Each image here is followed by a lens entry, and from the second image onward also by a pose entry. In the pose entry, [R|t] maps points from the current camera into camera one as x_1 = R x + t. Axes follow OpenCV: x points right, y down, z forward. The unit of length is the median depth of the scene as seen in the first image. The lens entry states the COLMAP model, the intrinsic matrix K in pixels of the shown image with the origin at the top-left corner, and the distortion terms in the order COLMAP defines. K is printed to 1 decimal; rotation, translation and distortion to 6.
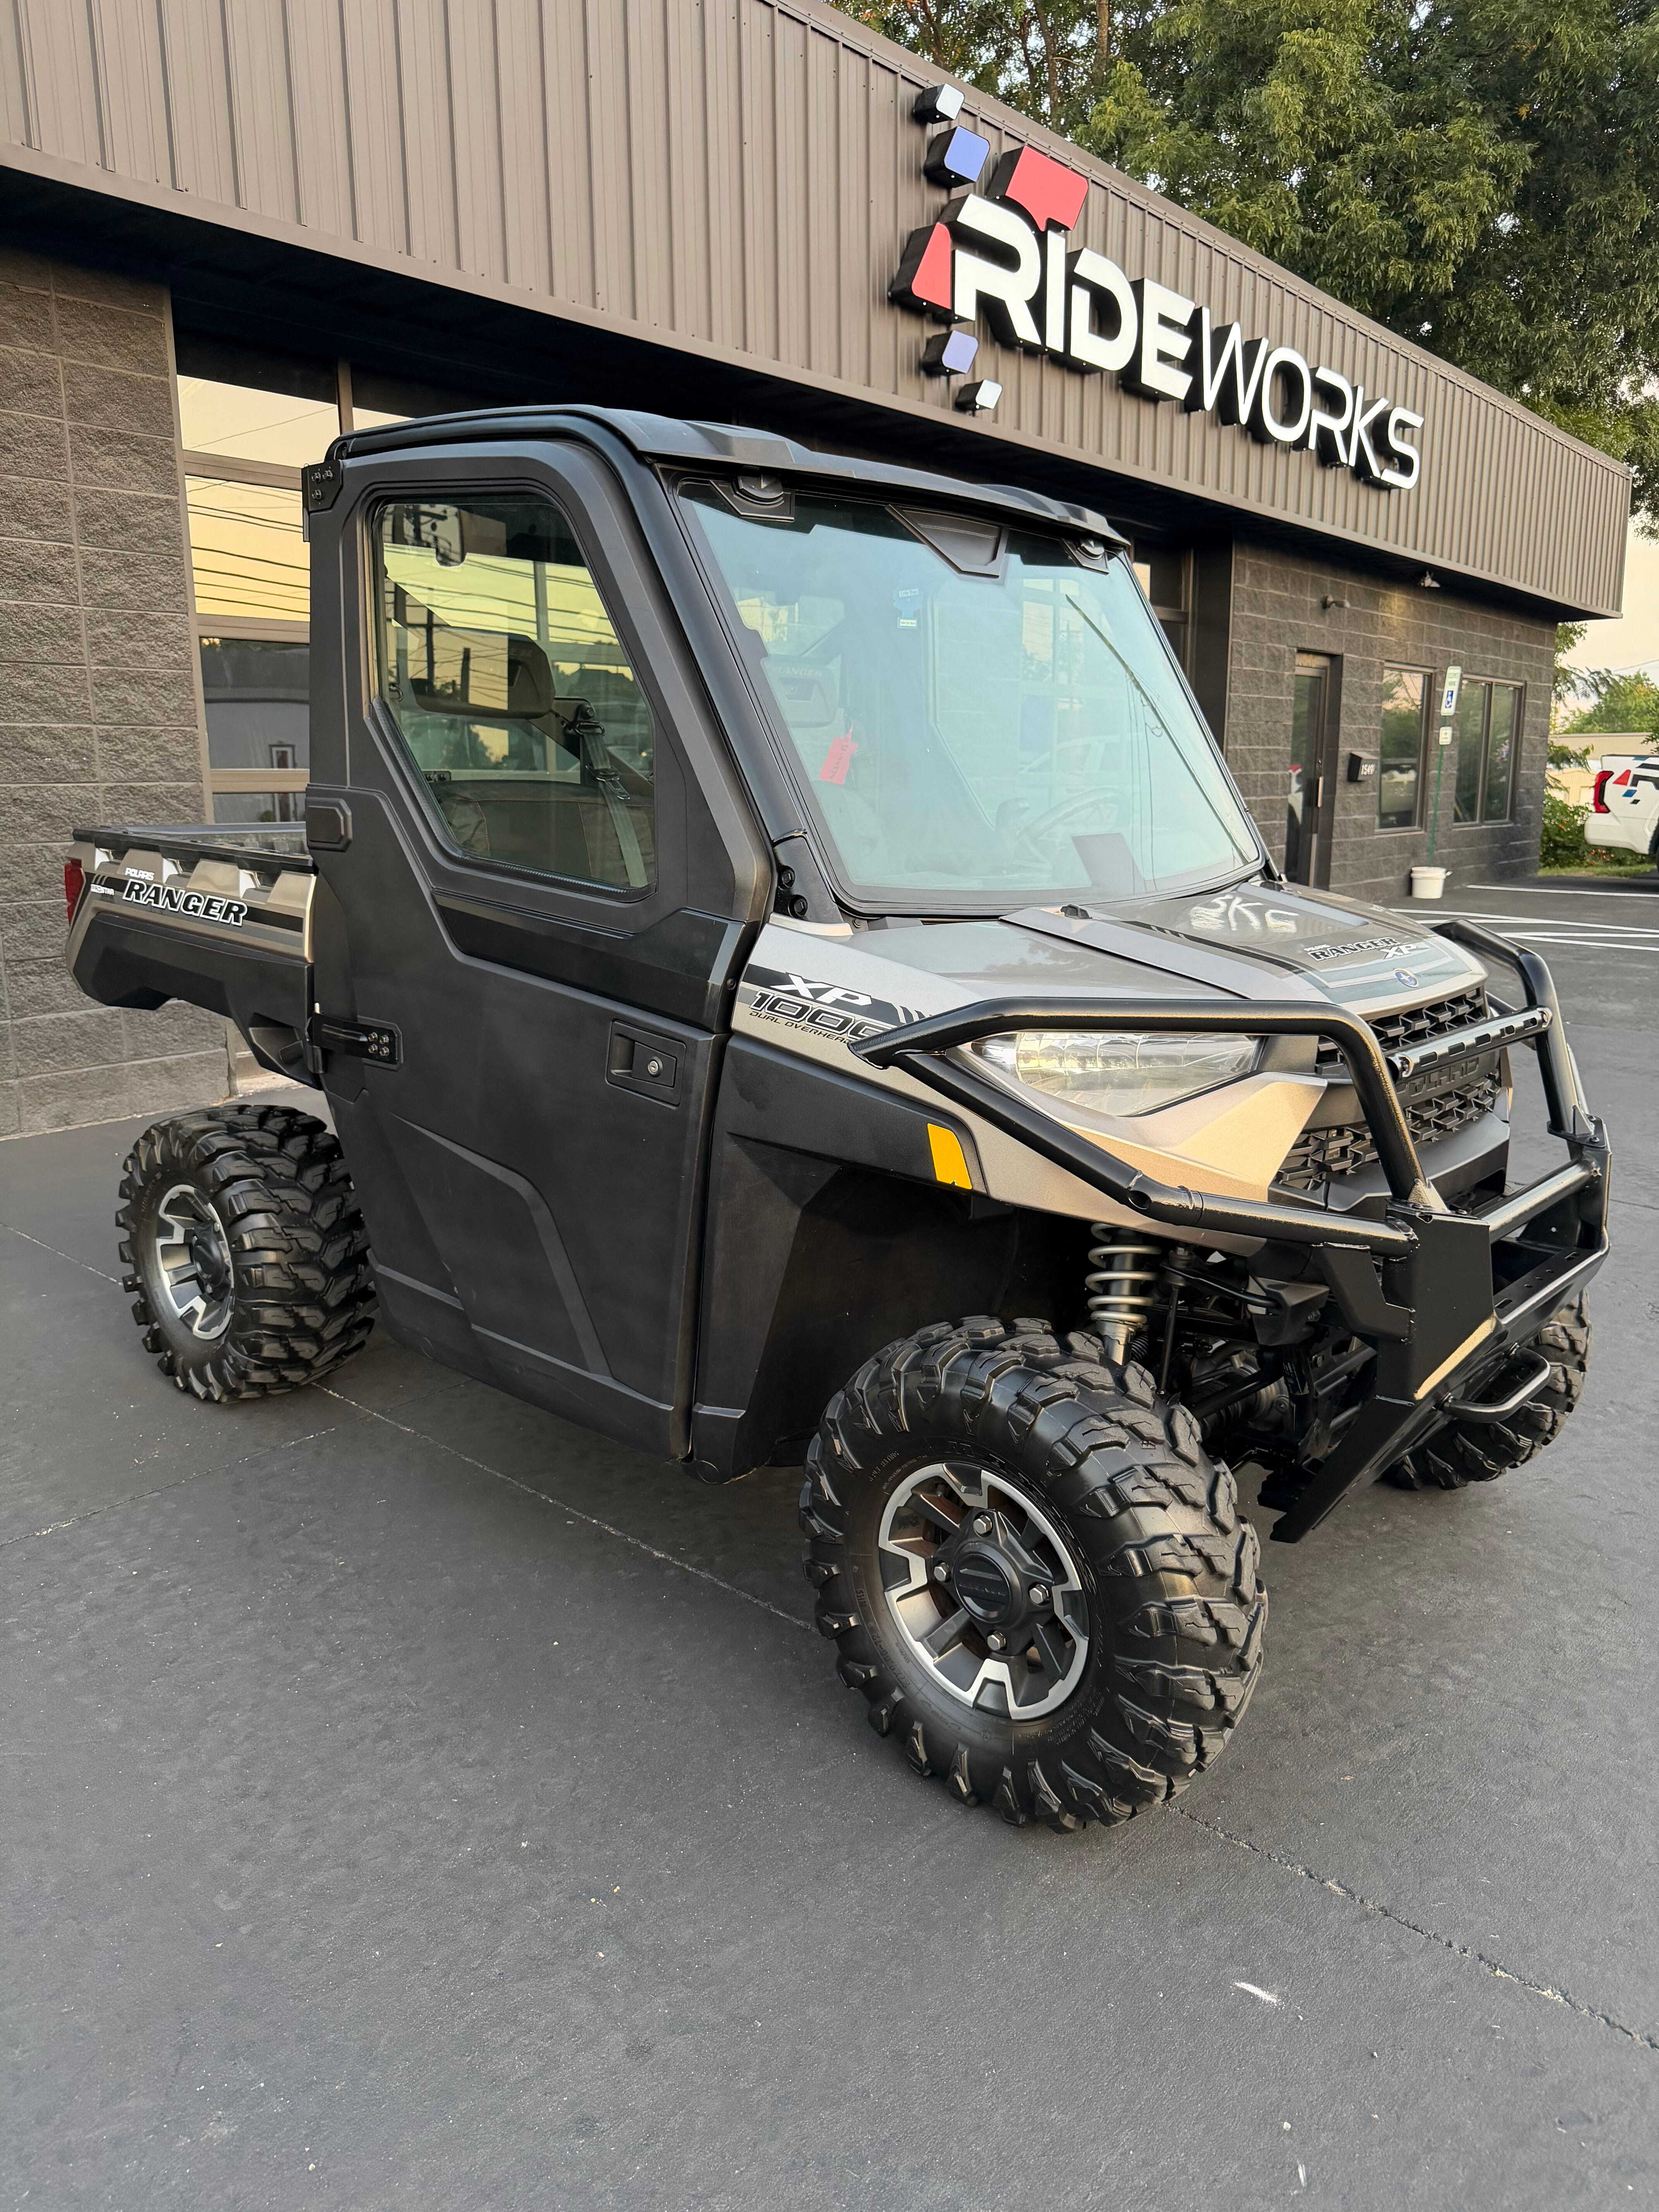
lens RADIAL K [[1590.4, 0, 775.5], [0, 1590.4, 1101.5], [0, 0, 1]] dist [0.037048, -0.010632]
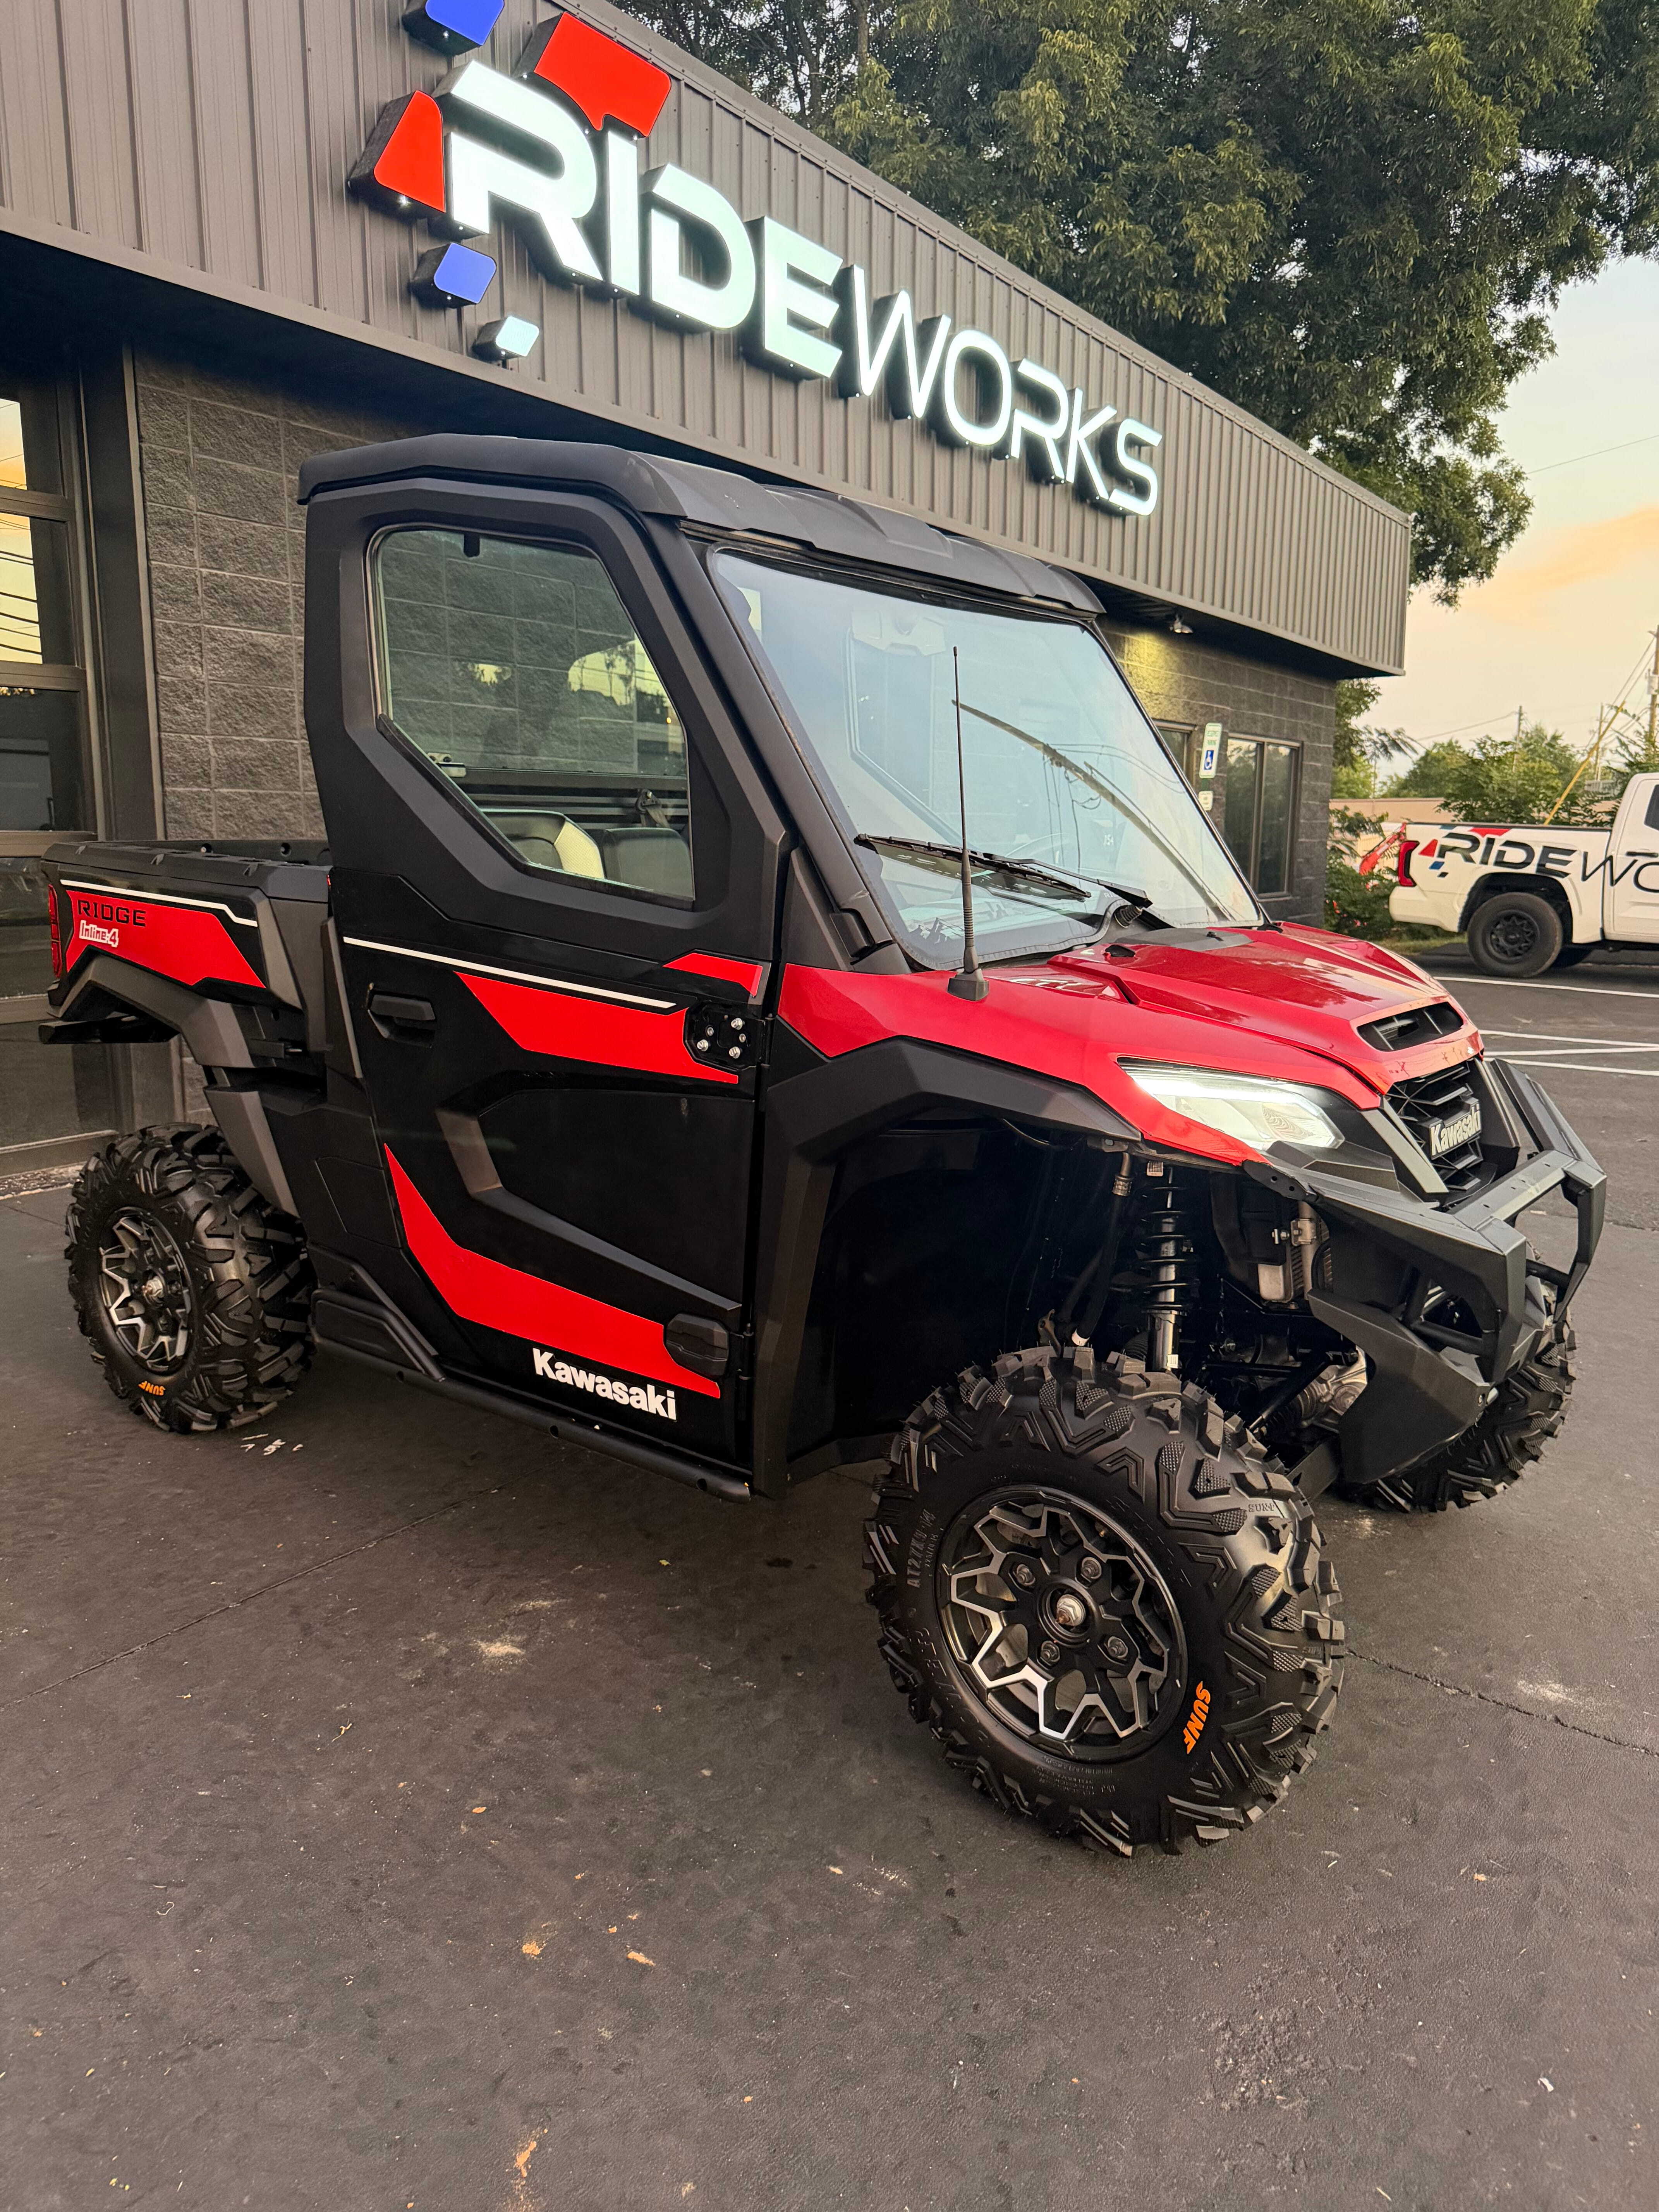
lens RADIAL K [[1464.8, 0, 832.7], [0, 1464.8, 1059.3], [0, 0, 1]] dist [0.035152, -0.034604]
pose [[0.996668, 0.004539, 0.081437, 0.176744], [-0.001811, 0.999436, -0.033530, -0.069543], [-0.081544, 0.033271, 0.996114, 0.256657]]
